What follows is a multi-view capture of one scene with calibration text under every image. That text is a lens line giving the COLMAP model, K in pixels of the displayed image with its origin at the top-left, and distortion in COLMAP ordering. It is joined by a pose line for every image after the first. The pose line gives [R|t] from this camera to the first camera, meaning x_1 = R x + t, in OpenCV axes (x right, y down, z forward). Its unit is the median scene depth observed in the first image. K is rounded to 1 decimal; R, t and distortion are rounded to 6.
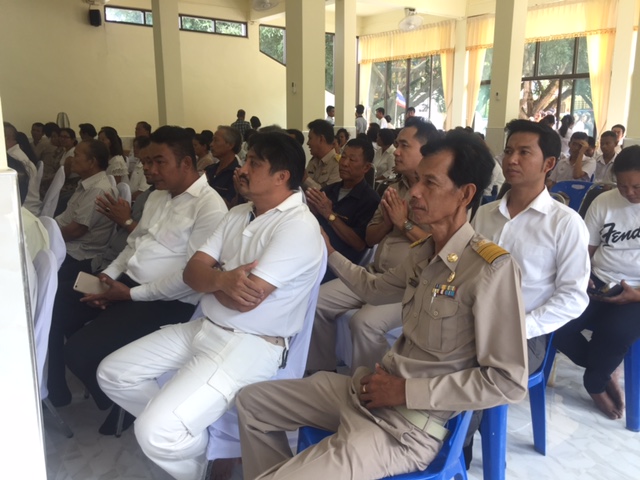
lens RADIAL K [[553.1, 0, 318.2], [0, 553.1, 239.8], [0, 0, 1]] dist [0.083719, -0.105751]
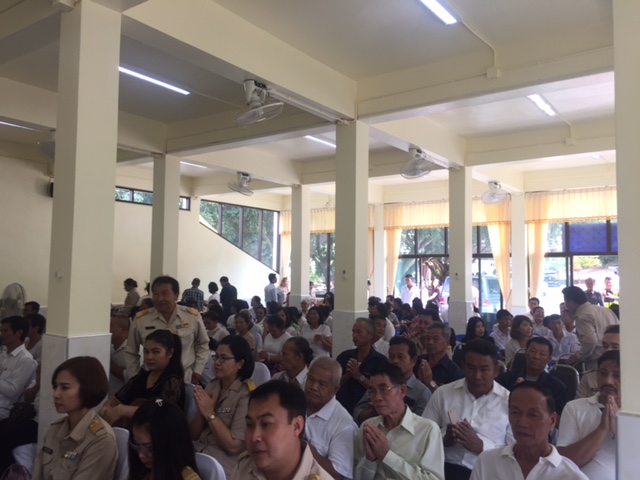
lens RADIAL K [[553.1, 0, 321.5], [0, 553.1, 241.3], [0, 0, 1]] dist [0.083719, -0.105751]
pose [[0.955090, 0.025259, 0.295237, -0.200706], [0.055466, 0.963508, -0.261868, -0.015530], [-0.291078, 0.266484, 0.918836, -0.028492]]
